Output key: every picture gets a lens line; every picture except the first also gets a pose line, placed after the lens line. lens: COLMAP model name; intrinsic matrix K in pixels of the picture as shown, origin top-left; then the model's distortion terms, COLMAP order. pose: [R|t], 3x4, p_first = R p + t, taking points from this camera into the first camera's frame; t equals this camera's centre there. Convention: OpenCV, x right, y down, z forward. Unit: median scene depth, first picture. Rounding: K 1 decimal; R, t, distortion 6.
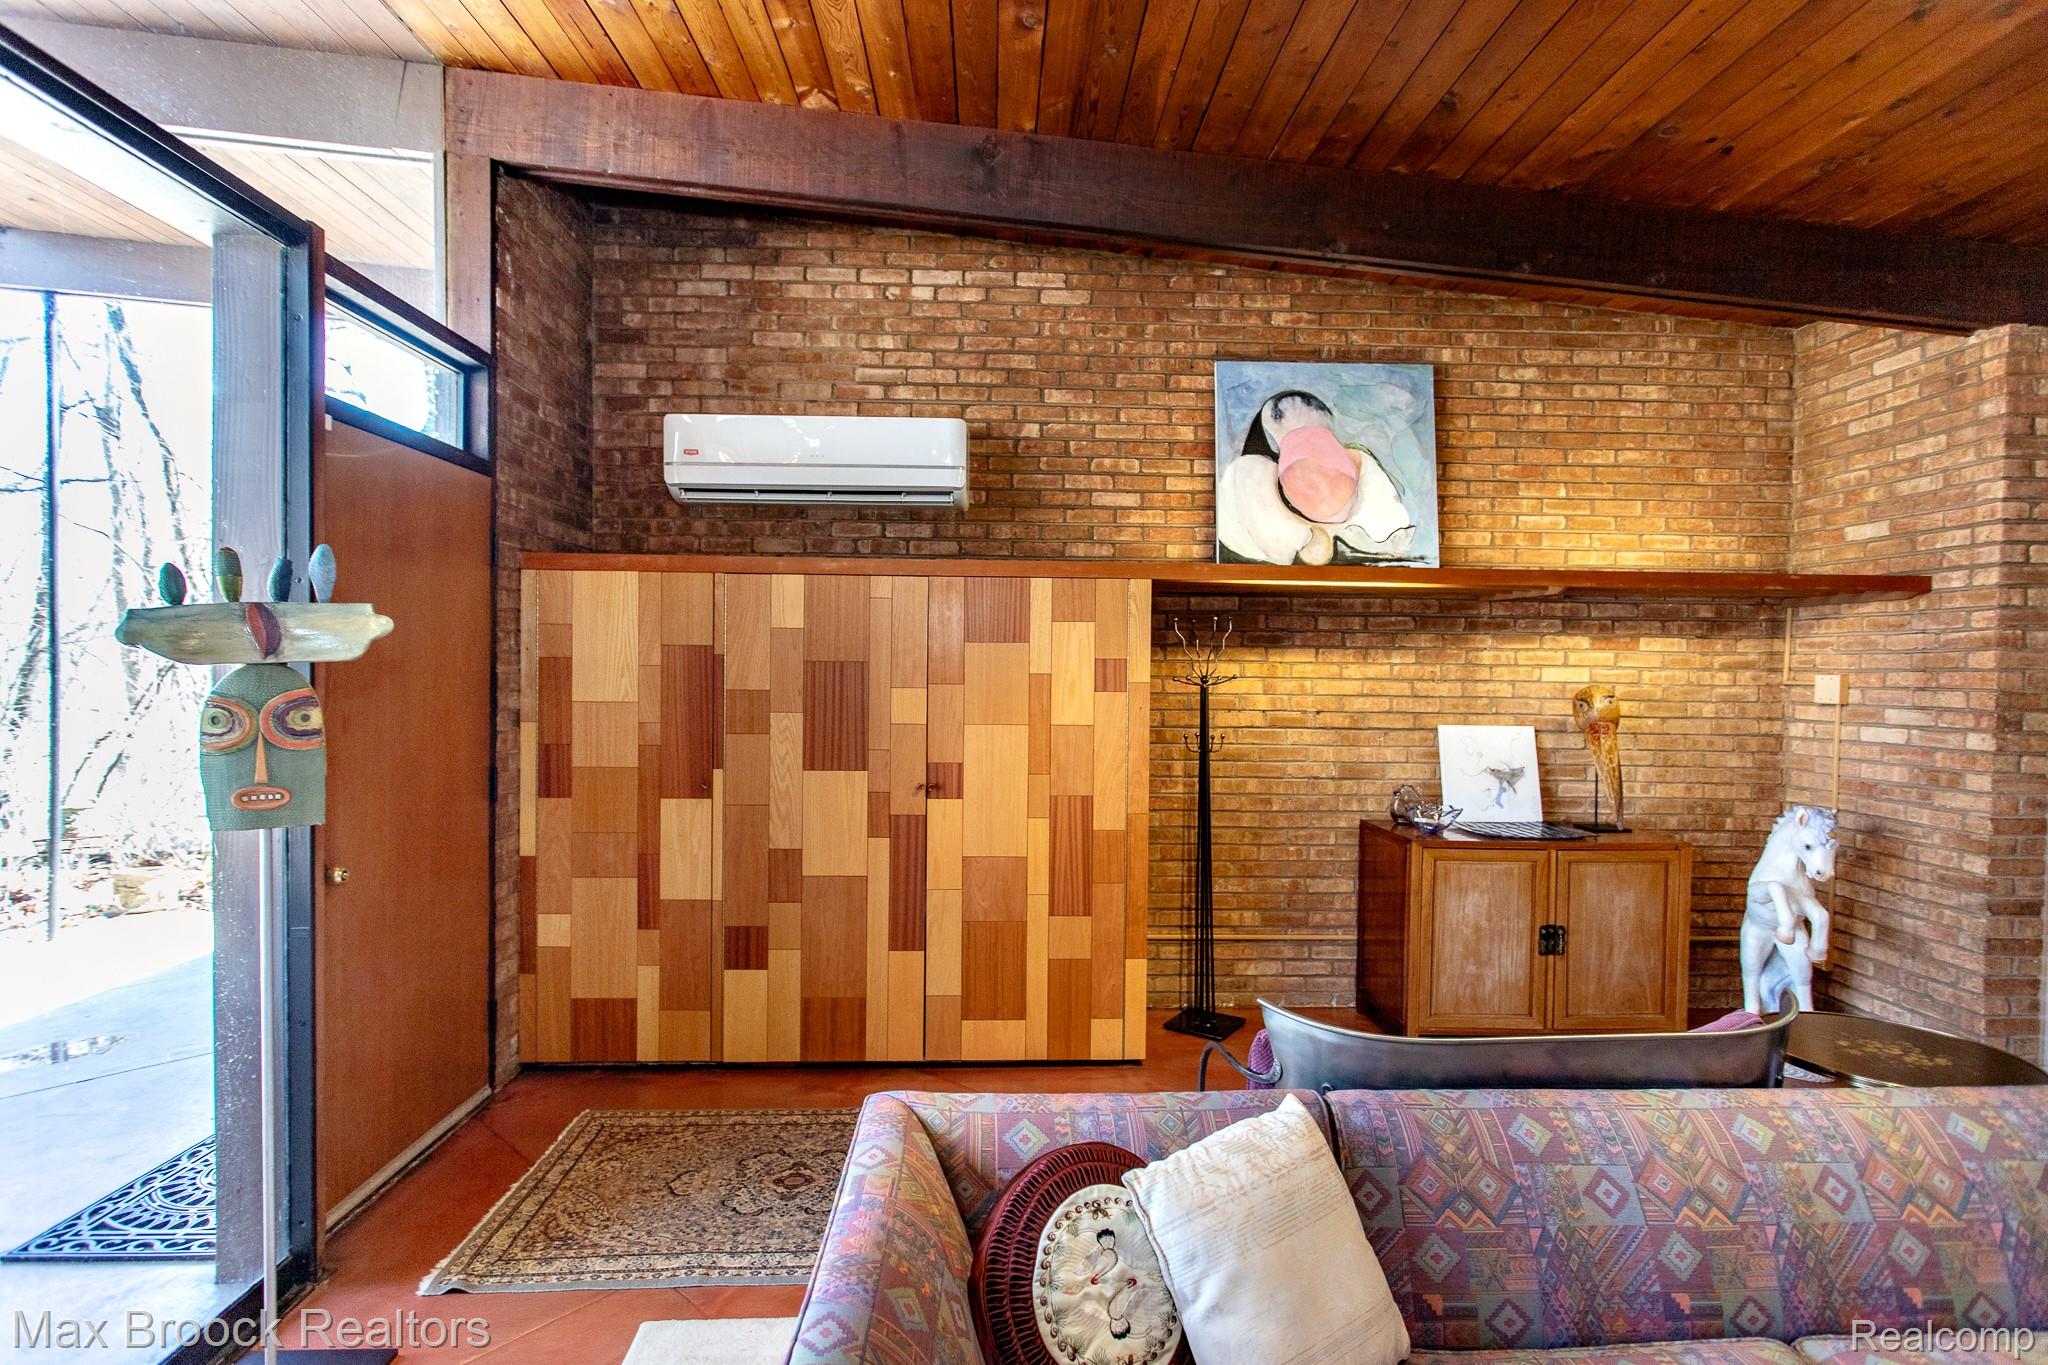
lens RADIAL K [[988.7, 0, 1020.4], [0, 988.7, 690.5], [0, 0, 1]] dist [-0.002898, 0.000786]
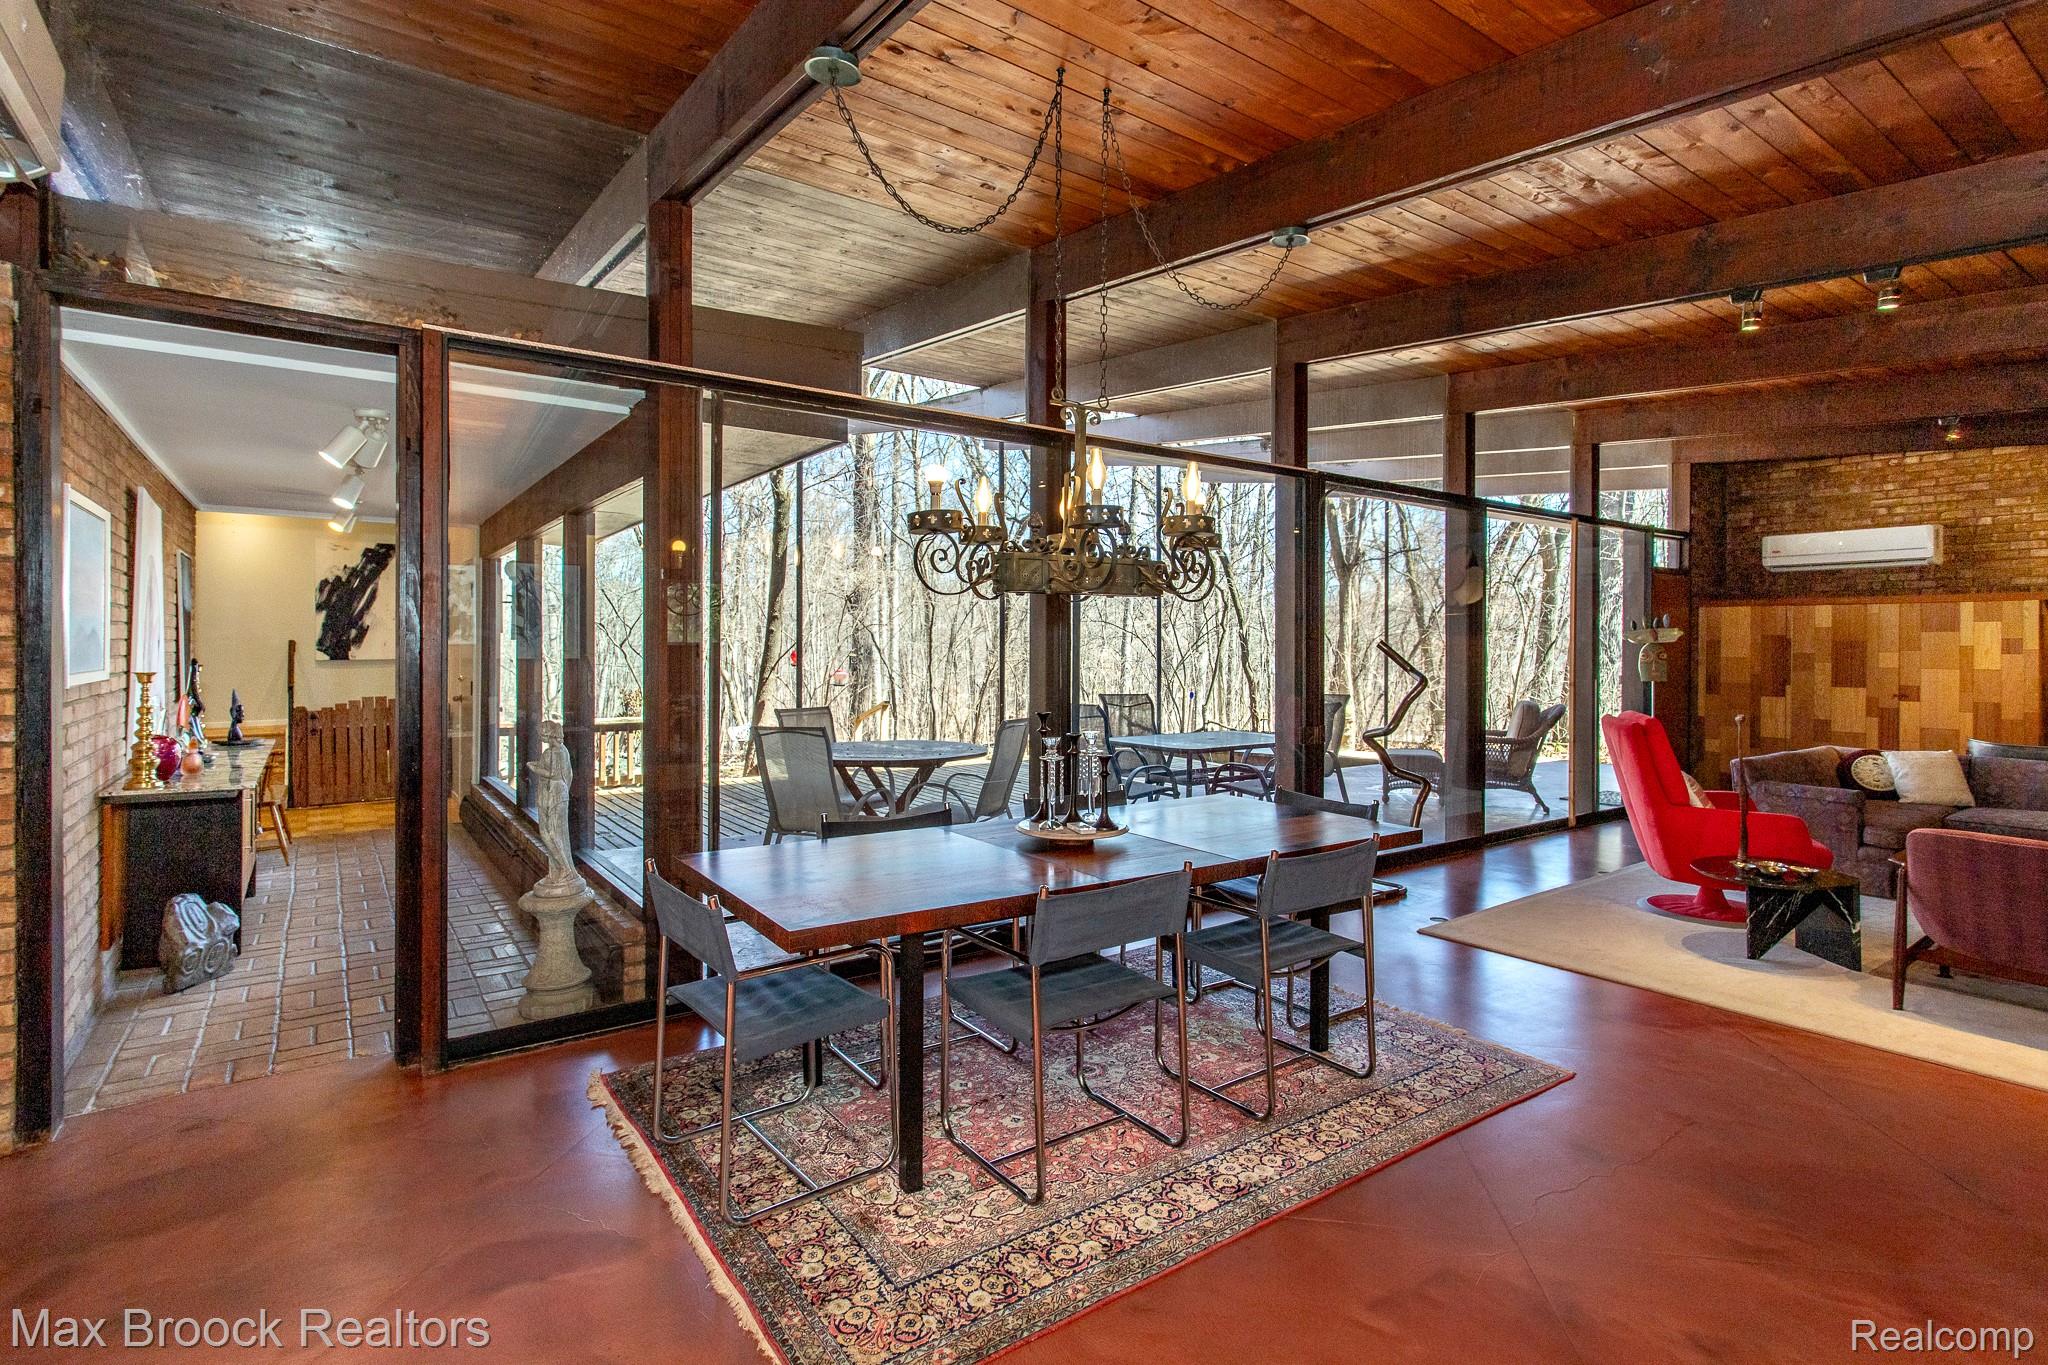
lens RADIAL K [[988.7, 0, 1014.5], [0, 988.7, 642.2], [0, 0, 1]] dist [-0.002898, 0.000786]
pose [[0.549735, -0.006983, -0.835310, 0.579459], [-0.017436, 0.999651, -0.019832, 0.046253], [0.835157, 0.025467, 0.549422, -1.652516]]
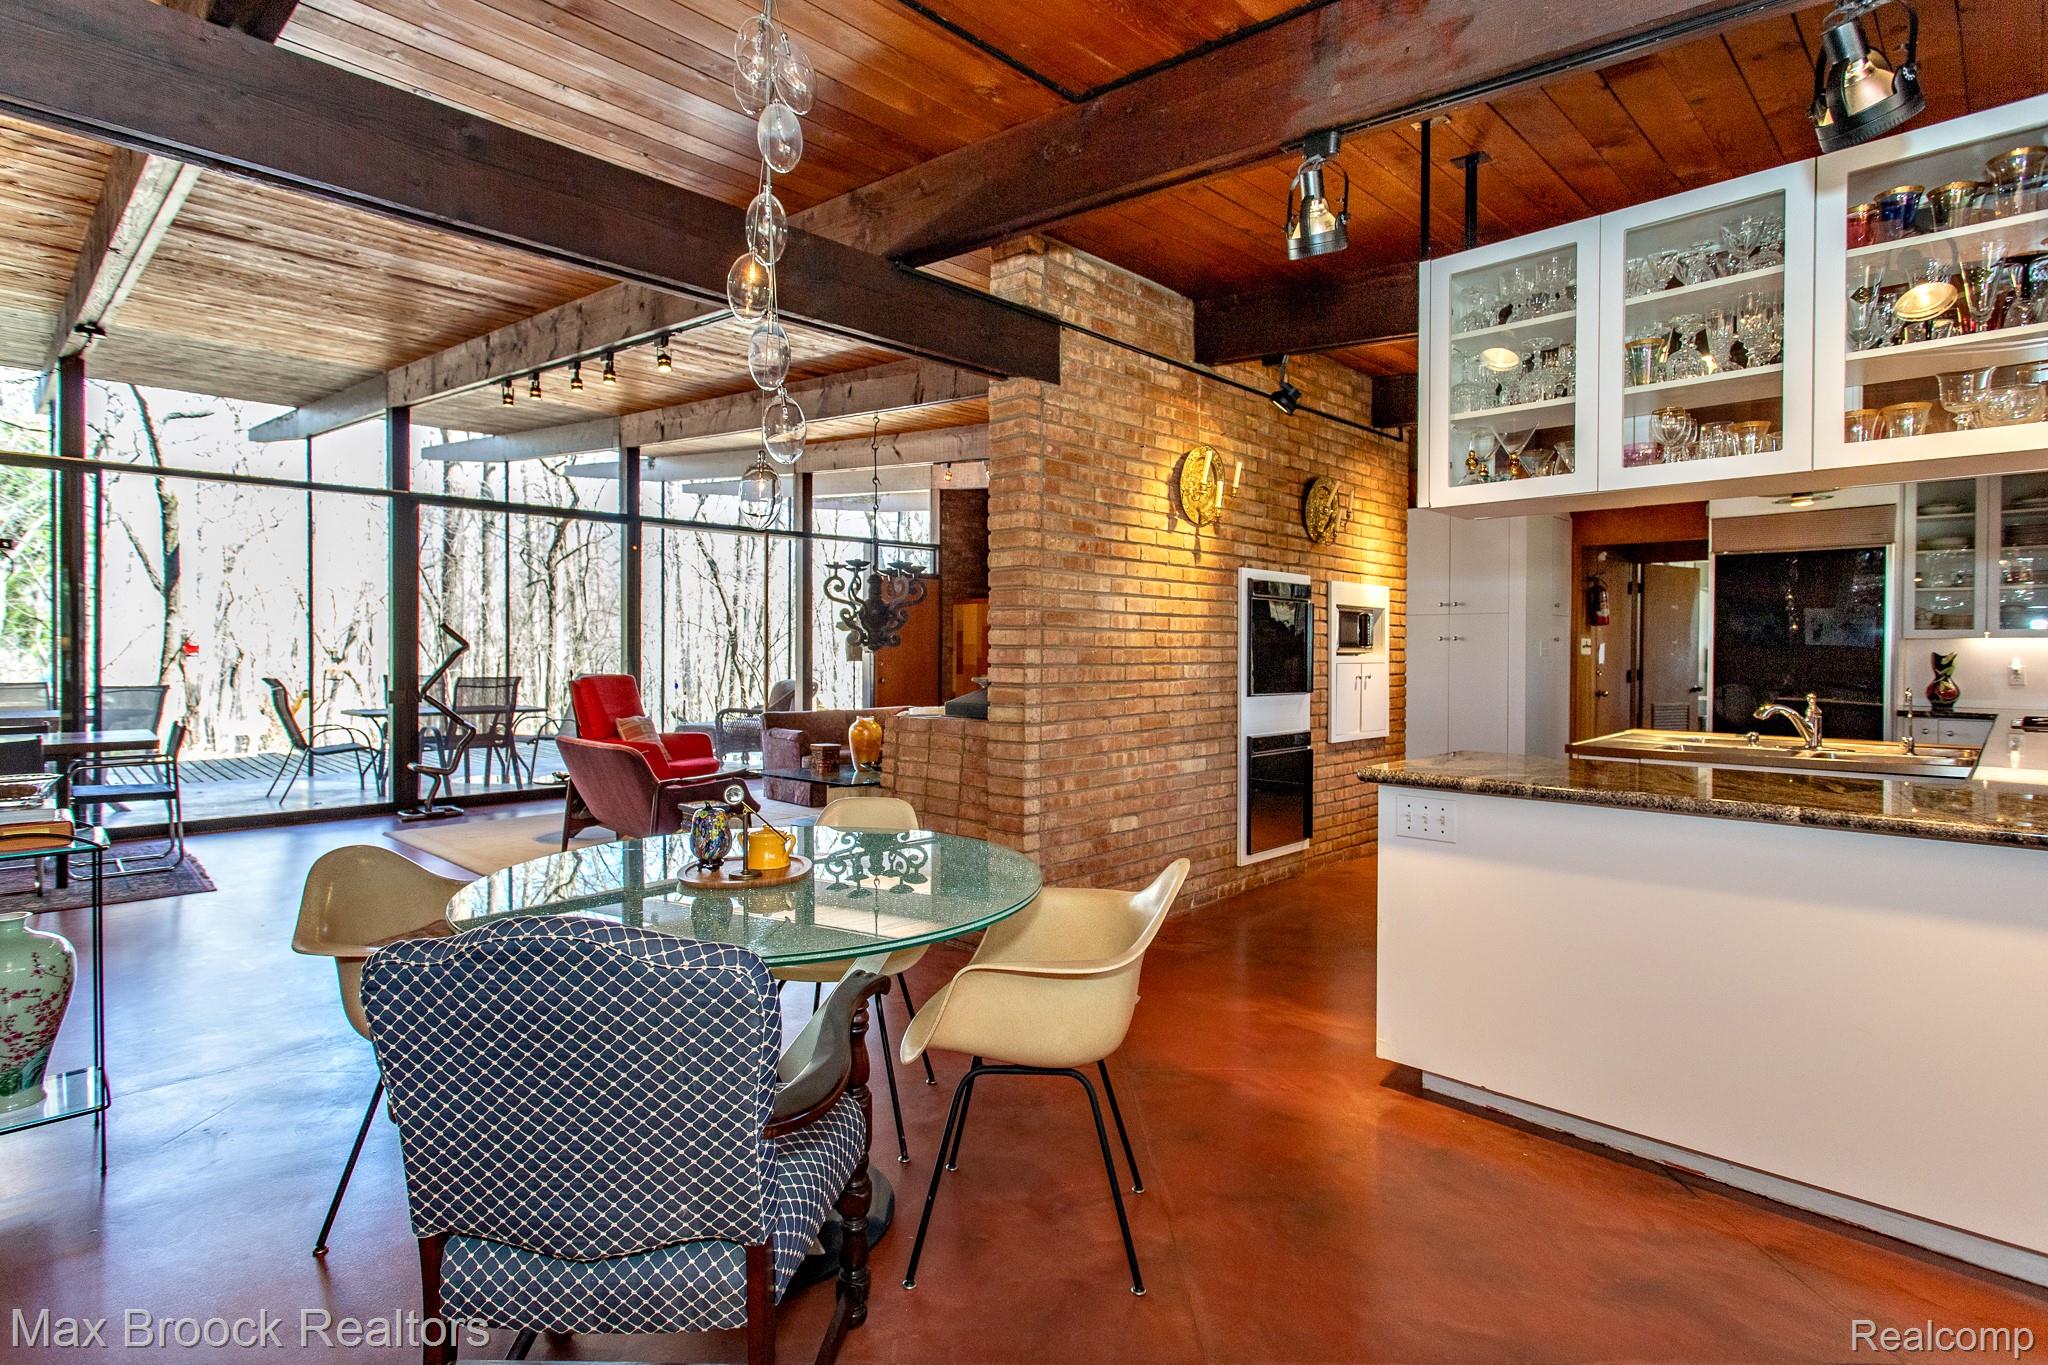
lens RADIAL K [[988.7, 0, 997.9], [0, 988.7, 653.2], [0, 0, 1]] dist [-0.002898, 0.000786]
pose [[0.678173, -0.004756, -0.734886, 1.700568], [-0.014930, 0.999684, -0.020248, 0.085979], [0.734750, 0.024703, 0.677888, -0.952235]]
